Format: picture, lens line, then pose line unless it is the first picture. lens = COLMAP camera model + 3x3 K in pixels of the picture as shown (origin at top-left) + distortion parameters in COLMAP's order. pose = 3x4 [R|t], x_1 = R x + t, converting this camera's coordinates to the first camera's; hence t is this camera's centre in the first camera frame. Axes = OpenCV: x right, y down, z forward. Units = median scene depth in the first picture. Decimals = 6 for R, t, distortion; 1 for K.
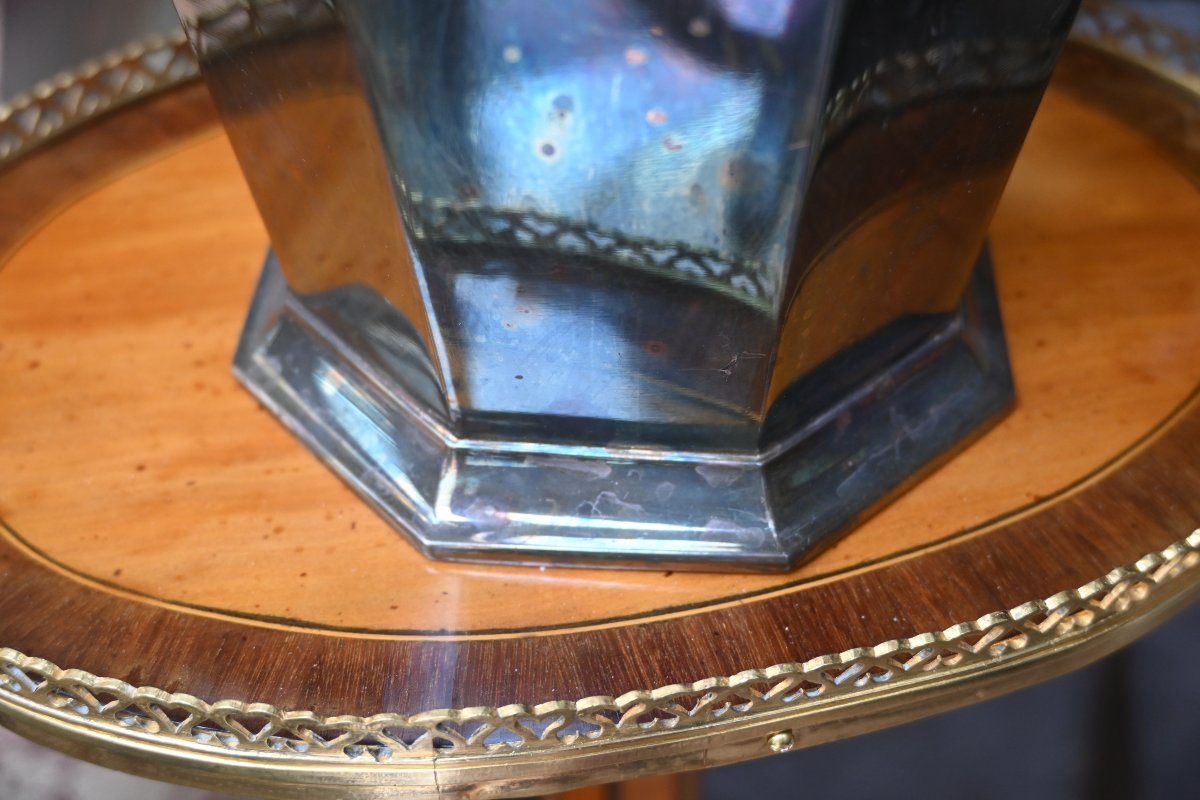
lens RADIAL K [[1619.5, 0, 620.3], [0, 1619.5, 402.0], [0, 0, 1]] dist [0.031053, 0.043330]
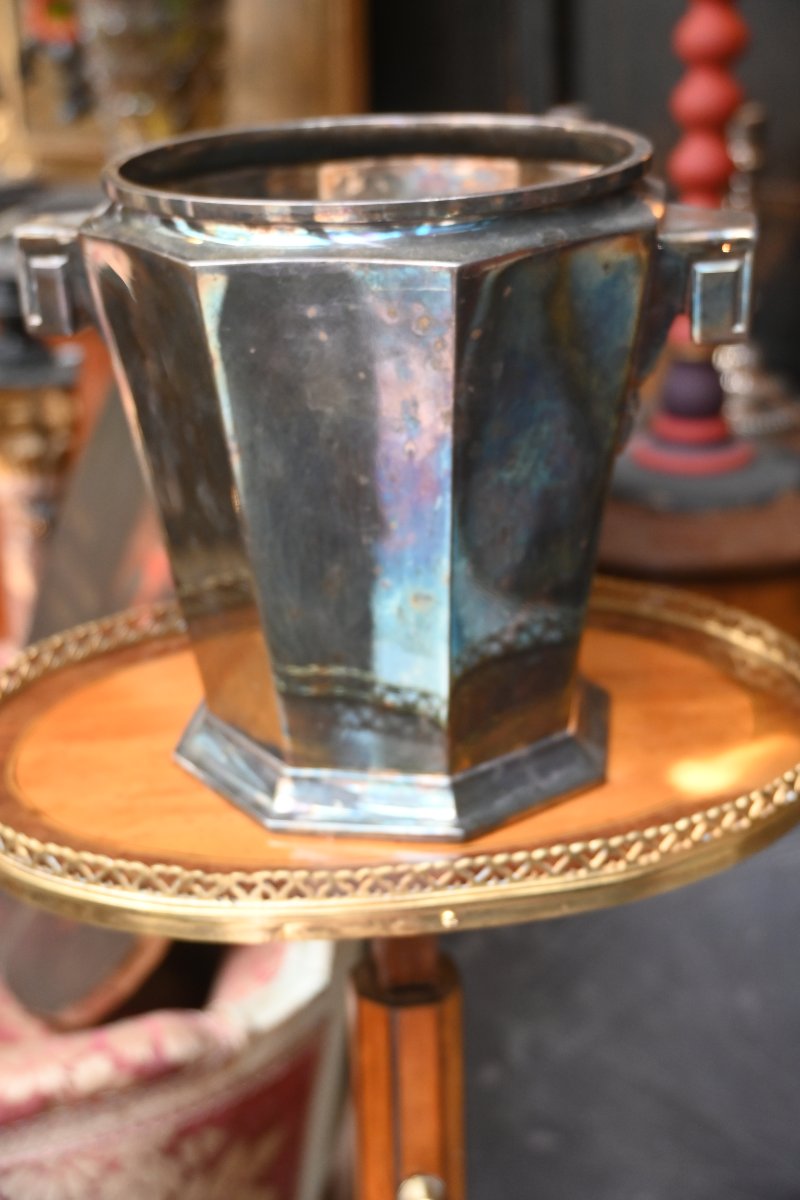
lens RADIAL K [[1619.5, 0, 400.0], [0, 1619.5, 600.0], [0, 0, 1]] dist [0.031053, 0.043330]
pose [[0.995521, 0.010161, -0.093993, 0.201467], [-0.042485, 0.936246, -0.348766, 0.487931], [0.084457, 0.351197, 0.932485, -0.803169]]
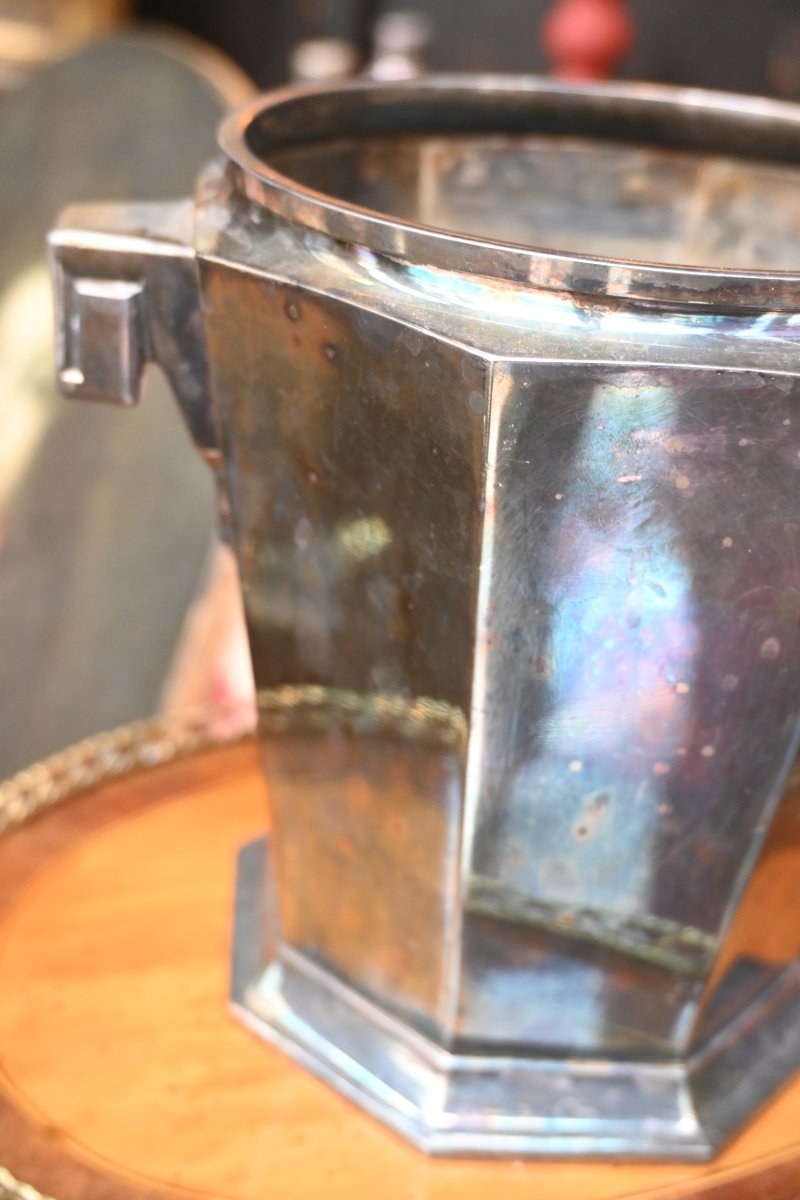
lens RADIAL K [[1619.5, 0, 400.0], [0, 1619.5, 600.0], [0, 0, 1]] dist [0.031053, 0.043330]
pose [[0.989215, 0.026830, 0.143990, -0.331943], [0.016273, 0.956862, -0.290087, 0.048294], [-0.145561, 0.289302, 0.946106, -0.305723]]
